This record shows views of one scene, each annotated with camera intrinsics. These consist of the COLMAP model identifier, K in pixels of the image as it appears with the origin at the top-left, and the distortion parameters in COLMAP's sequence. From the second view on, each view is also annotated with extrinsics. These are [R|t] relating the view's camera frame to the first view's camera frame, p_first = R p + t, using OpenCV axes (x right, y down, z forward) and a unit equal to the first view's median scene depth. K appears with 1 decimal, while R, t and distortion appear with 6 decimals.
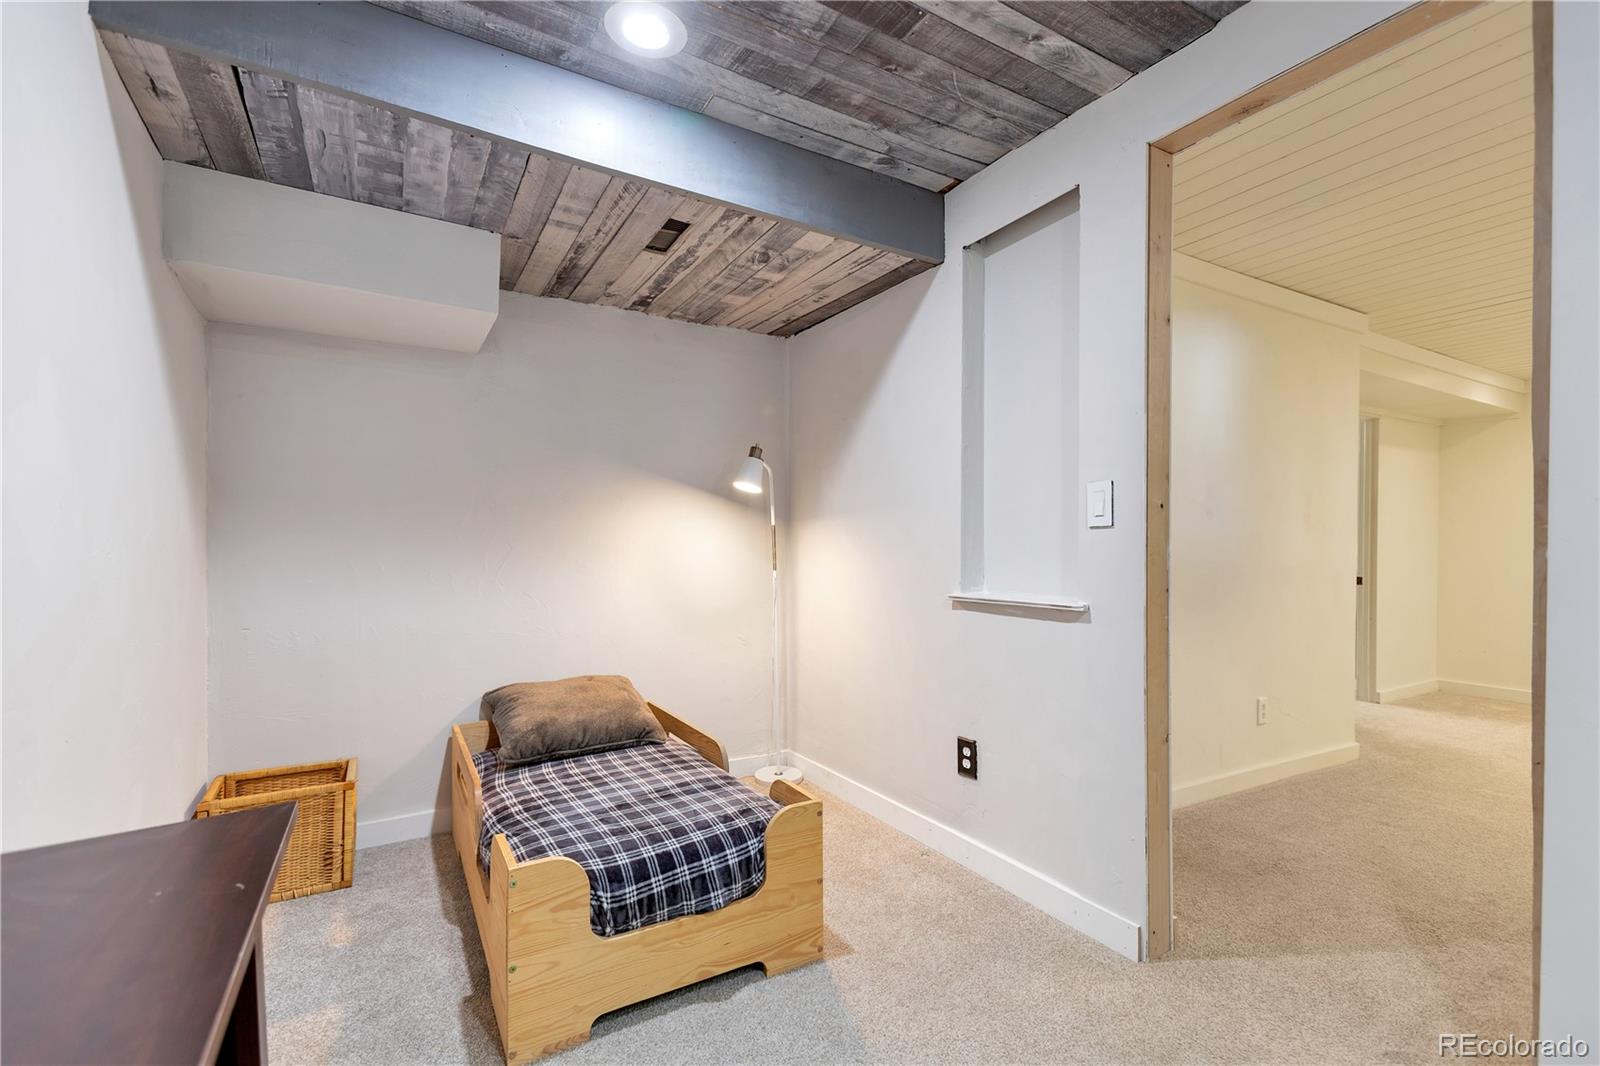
lens RADIAL K [[723.6, 0, 809.7], [0, 723.6, 545.2], [0, 0, 1]] dist [0.022045, -0.001126]
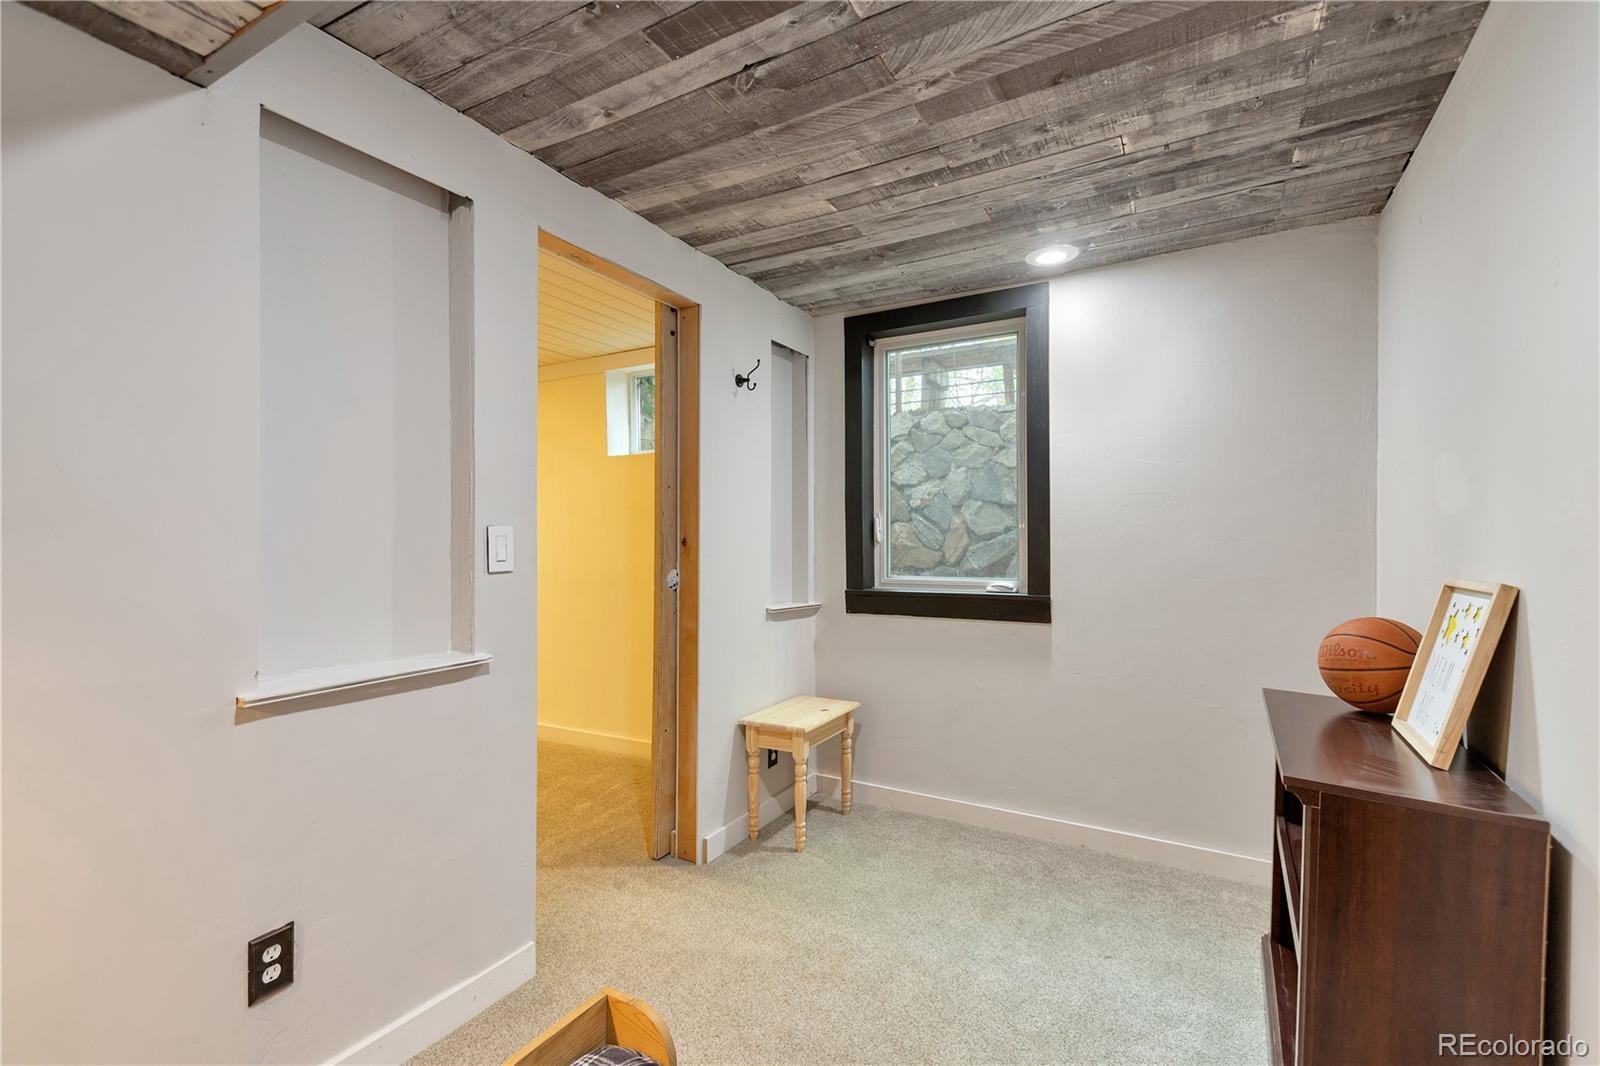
lens RADIAL K [[723.6, 0, 803.2], [0, 723.6, 534.6], [0, 0, 1]] dist [0.022045, -0.001126]
pose [[-0.502045, 0.005637, 0.864823, -0.537152], [-0.001707, 0.999970, -0.007509, -0.058606], [-0.864840, -0.005246, -0.502020, 0.935332]]
